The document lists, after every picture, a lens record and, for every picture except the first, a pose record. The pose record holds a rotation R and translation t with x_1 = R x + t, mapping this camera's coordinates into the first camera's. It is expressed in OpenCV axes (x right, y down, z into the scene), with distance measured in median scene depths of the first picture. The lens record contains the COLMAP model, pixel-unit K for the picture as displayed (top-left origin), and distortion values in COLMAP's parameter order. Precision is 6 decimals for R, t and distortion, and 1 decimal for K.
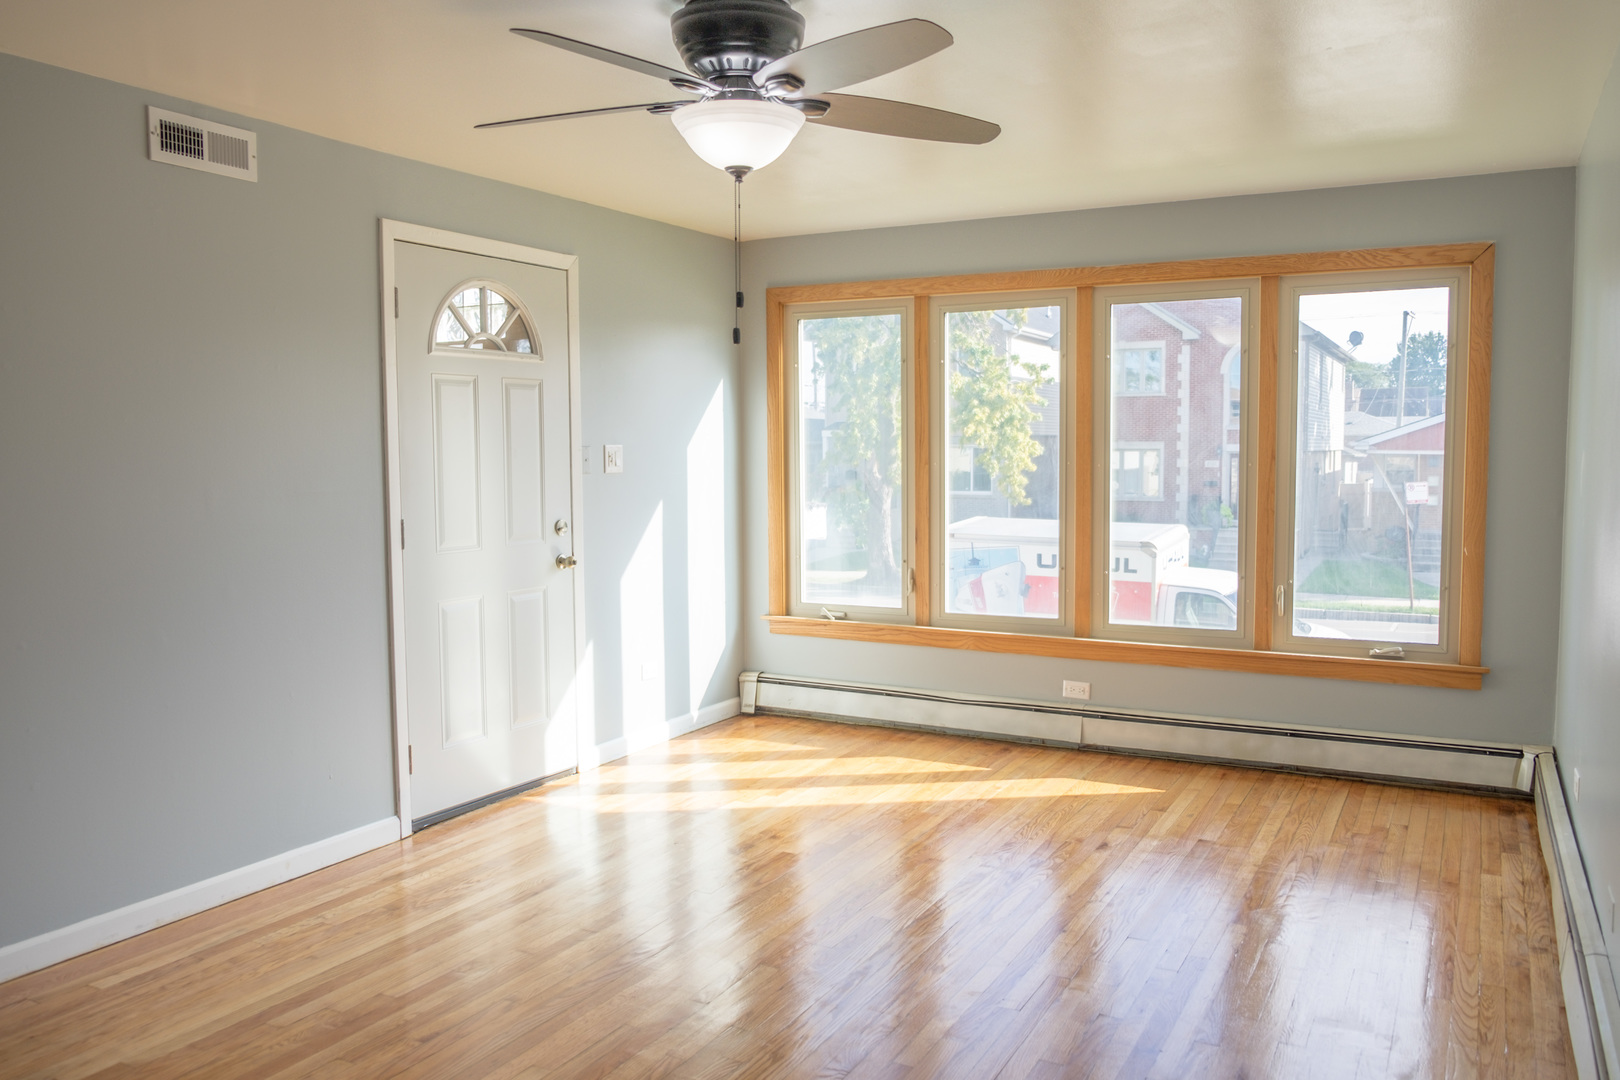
lens RADIAL K [[1257.5, 0, 810.0], [0, 1257.5, 540.0], [0, 0, 1]] dist [-0.028610, 0.004312]
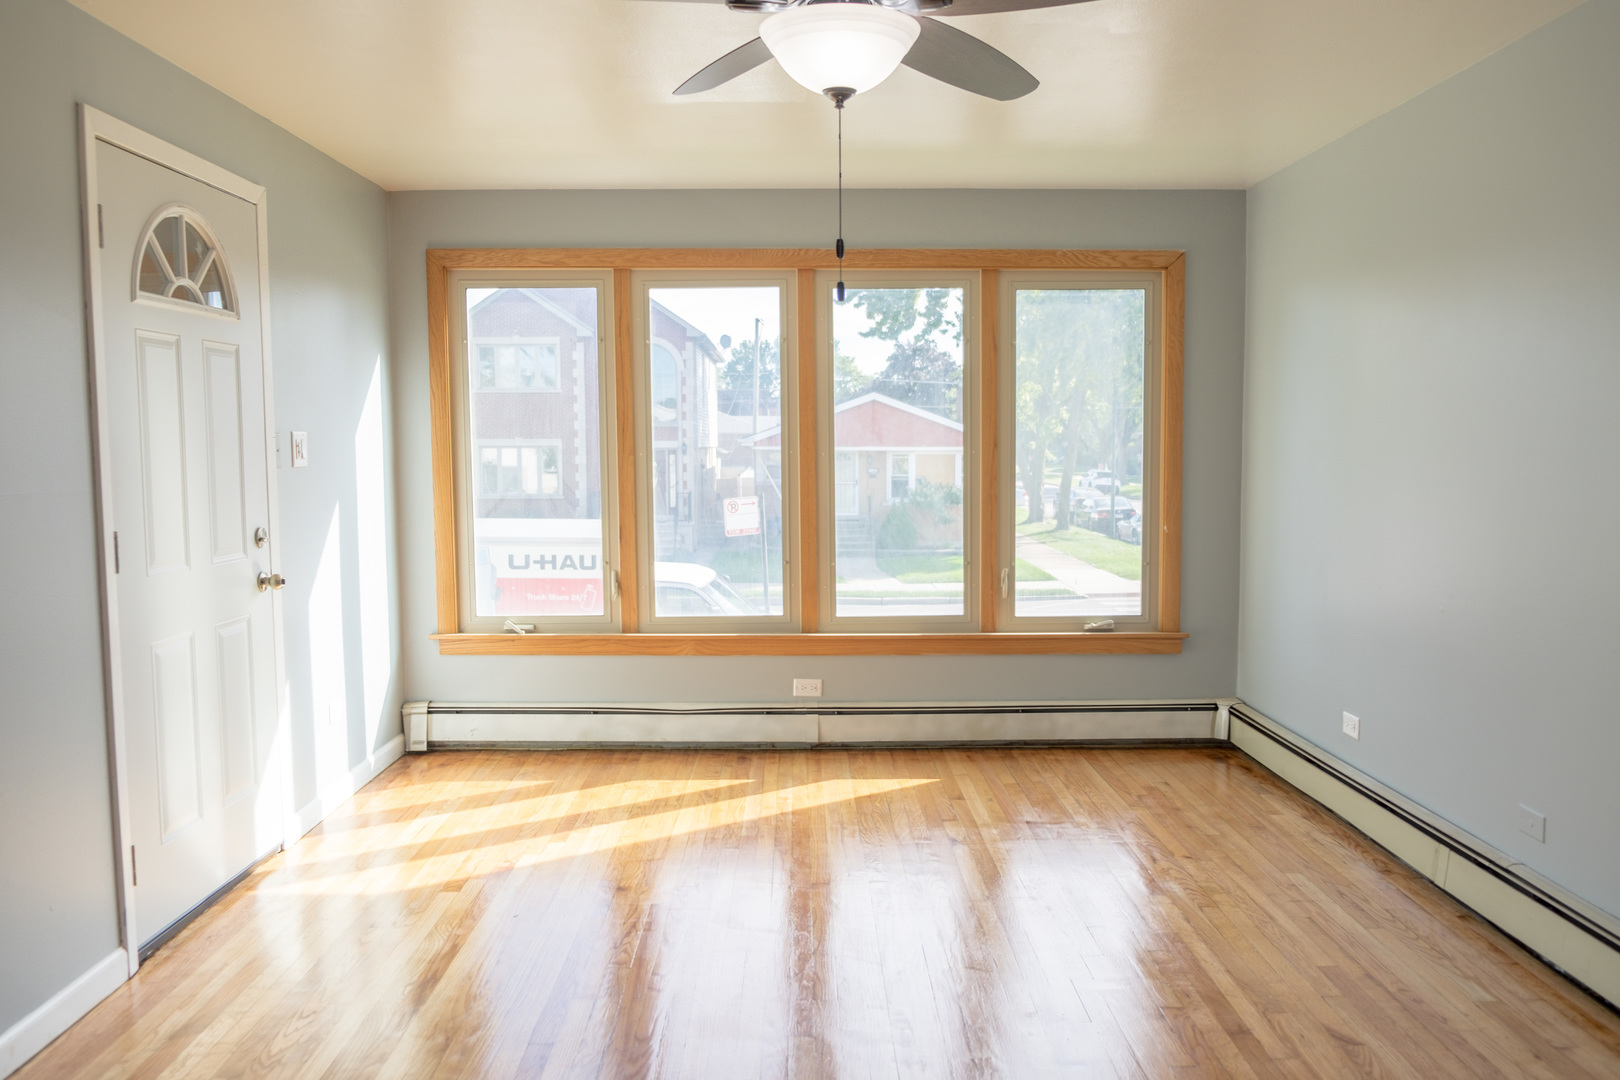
lens RADIAL K [[1278.7, 0, 810.0], [0, 1278.7, 540.0], [0, 0, 1]] dist [-0.040365, 0.036567]
pose [[0.876196, -0.036474, 0.480572, -0.276752], [0.036342, 0.999293, 0.009582, -0.003465], [-0.480582, 0.009069, 0.876903, 0.150946]]
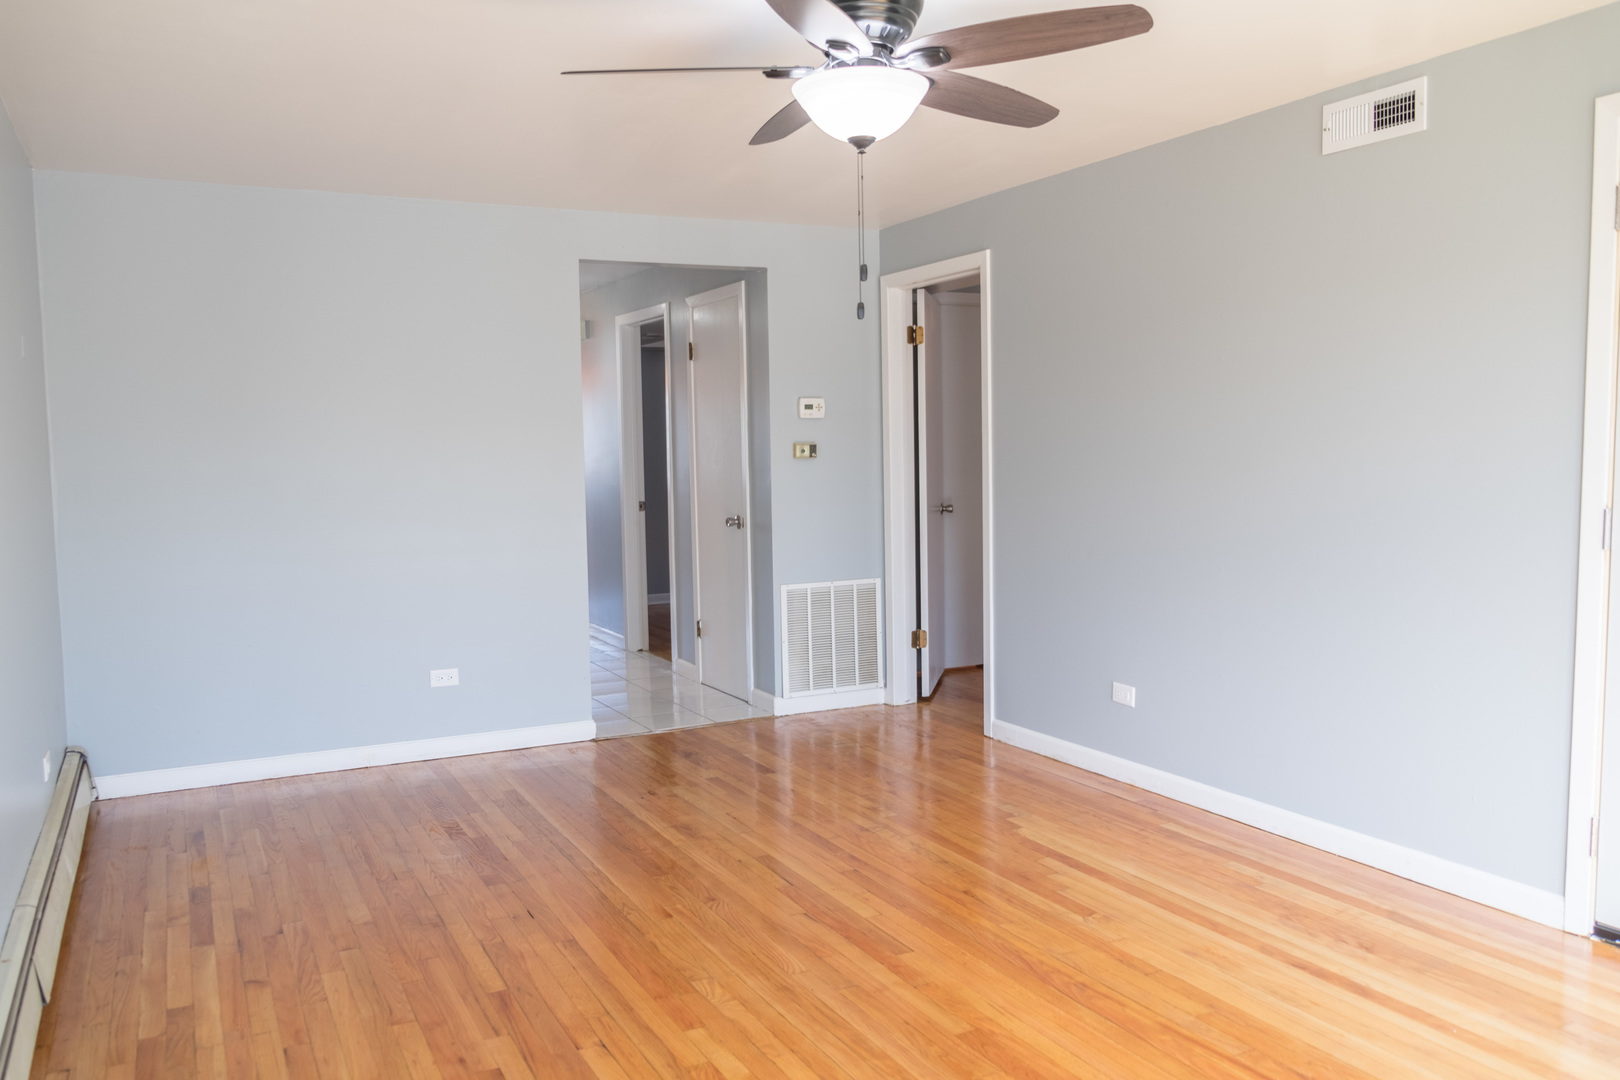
lens RADIAL K [[1309.7, 0, 810.0], [0, 1309.7, 540.0], [0, 0, 1]] dist [-0.052344, -0.002504]
pose [[-0.580530, 0.075484, -0.810732, 0.462974], [-0.037341, 0.992178, 0.119117, -0.058517], [0.813382, 0.099425, -0.573171, 0.892384]]
